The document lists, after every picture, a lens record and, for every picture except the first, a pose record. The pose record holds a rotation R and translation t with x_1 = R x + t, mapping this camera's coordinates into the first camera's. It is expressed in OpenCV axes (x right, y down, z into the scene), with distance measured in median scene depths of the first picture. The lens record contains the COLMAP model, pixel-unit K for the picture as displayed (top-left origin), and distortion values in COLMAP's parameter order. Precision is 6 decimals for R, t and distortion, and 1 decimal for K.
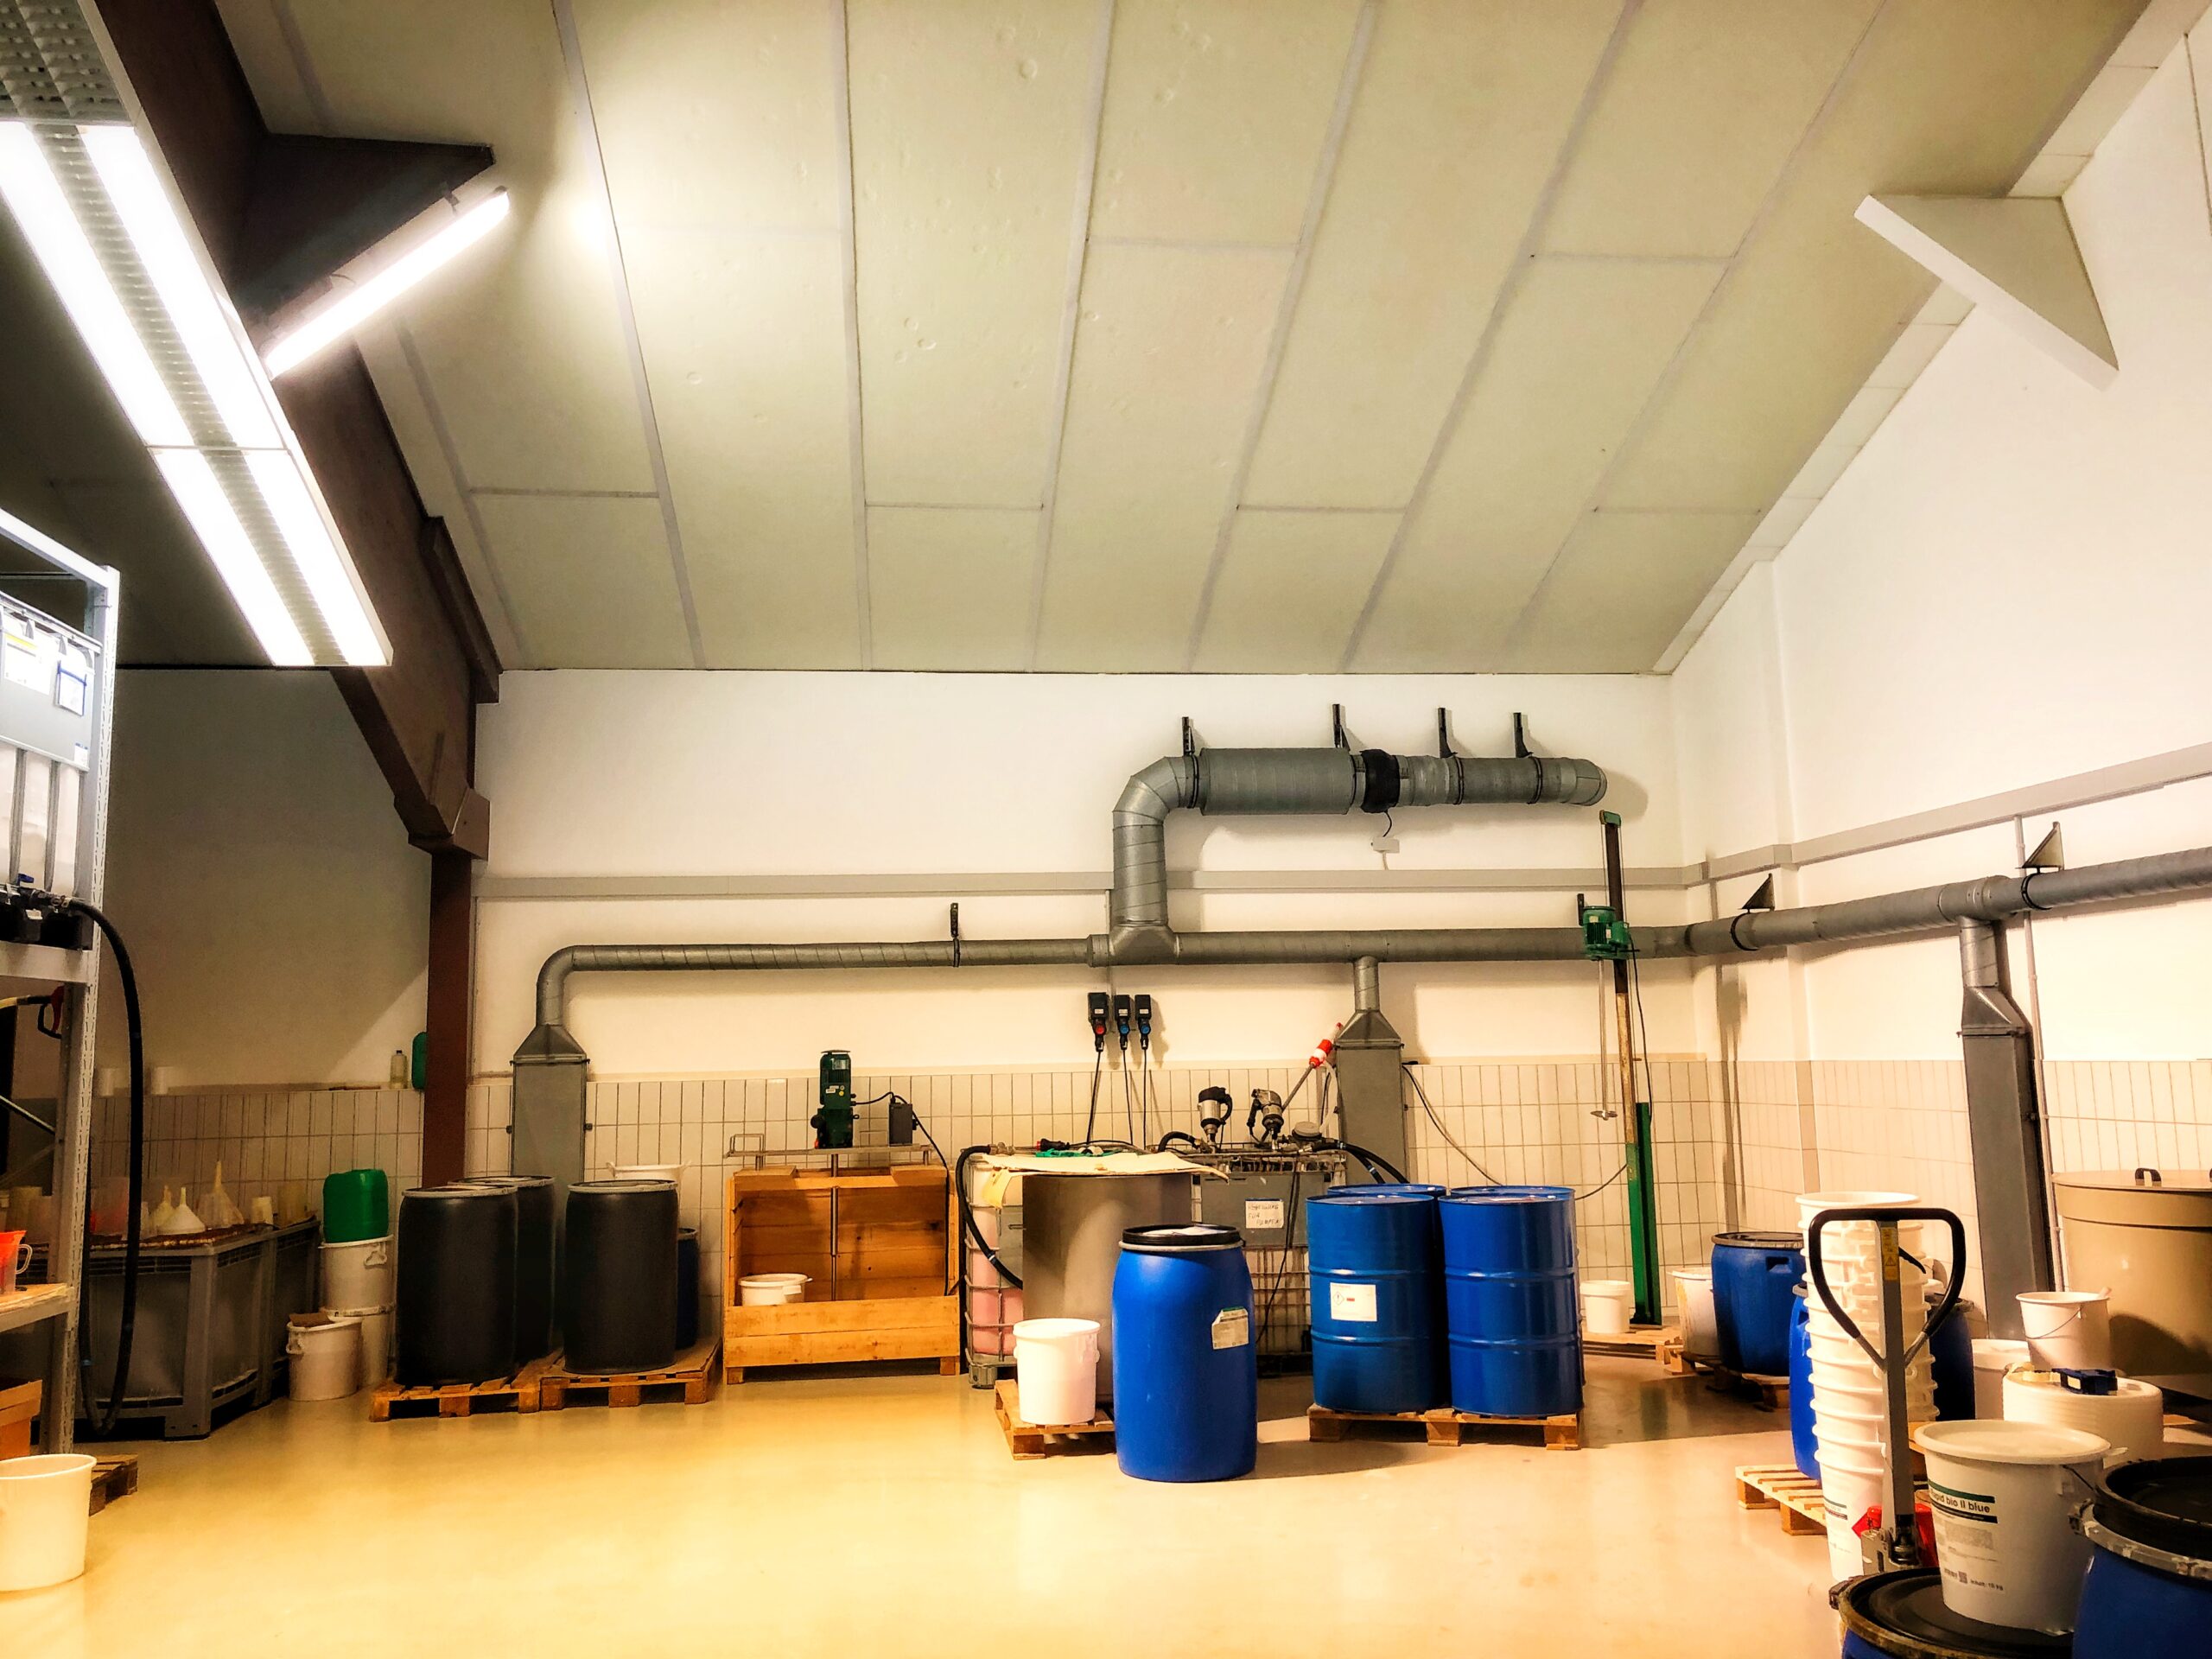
lens RADIAL K [[1822.6, 0, 1121.7], [0, 1822.6, 820.2], [0, 0, 1]] dist [0.118600, -0.200527]
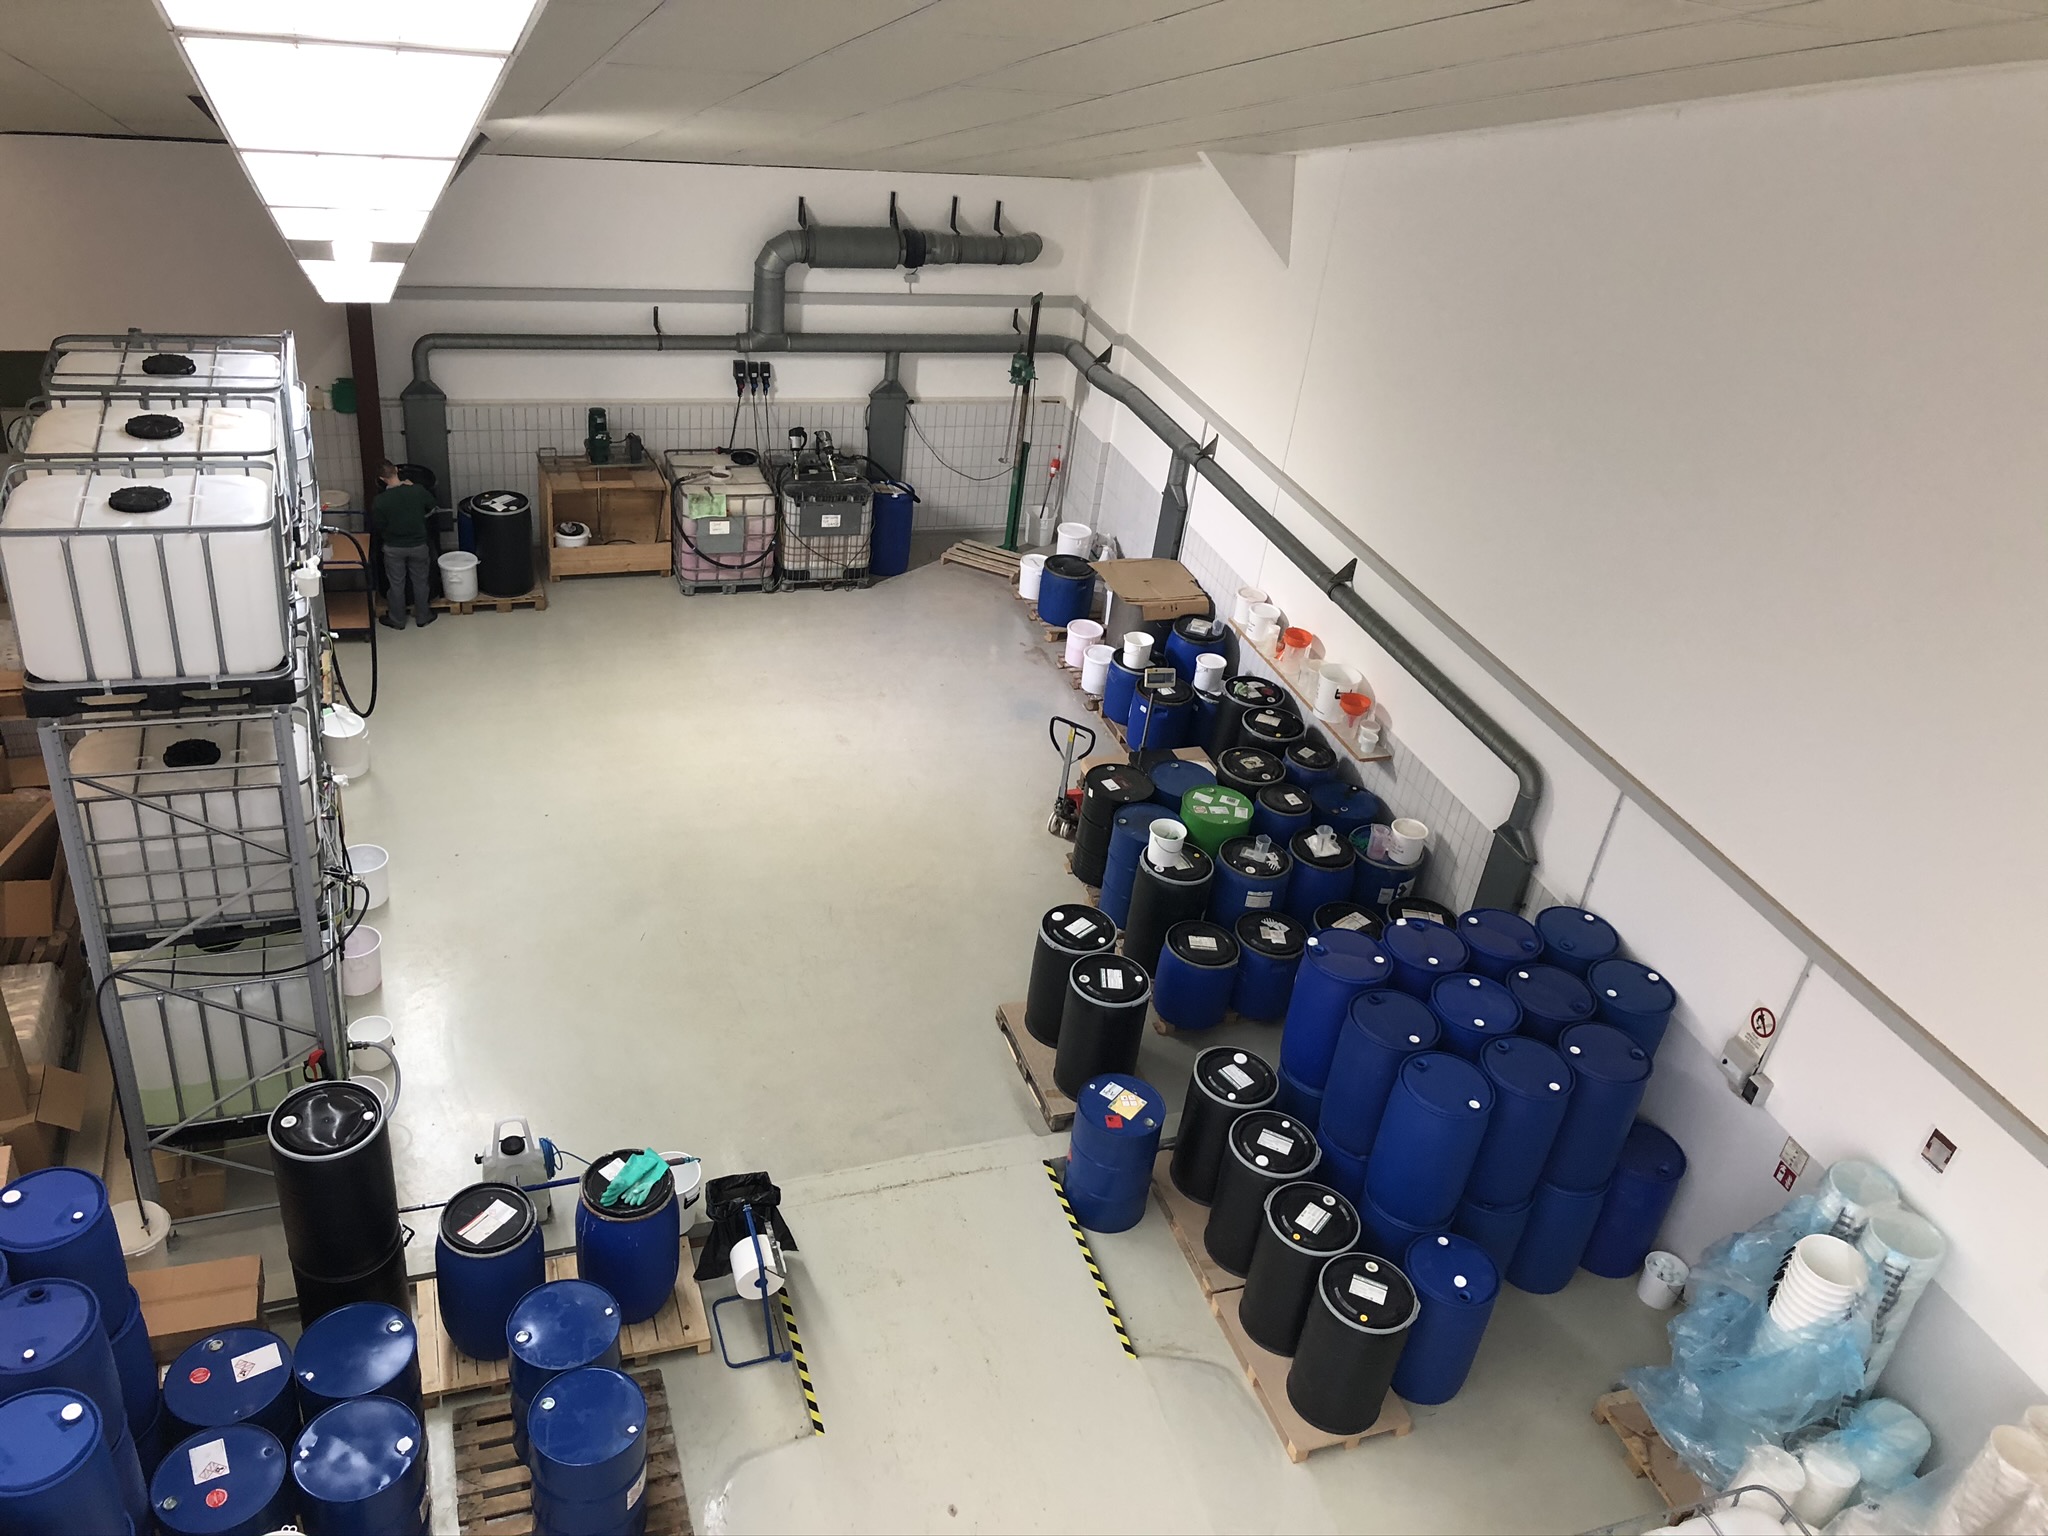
lens RADIAL K [[1687.5, 0, 1038.5], [0, 1687.5, 759.3], [0, 0, 1]] dist [0.118600, -0.200527]
pose [[0.962174, -0.000594, 0.272434, -0.181532], [-0.177352, 0.757721, 0.628017, -0.689351], [-0.206802, -0.652579, 0.728954, -0.493991]]
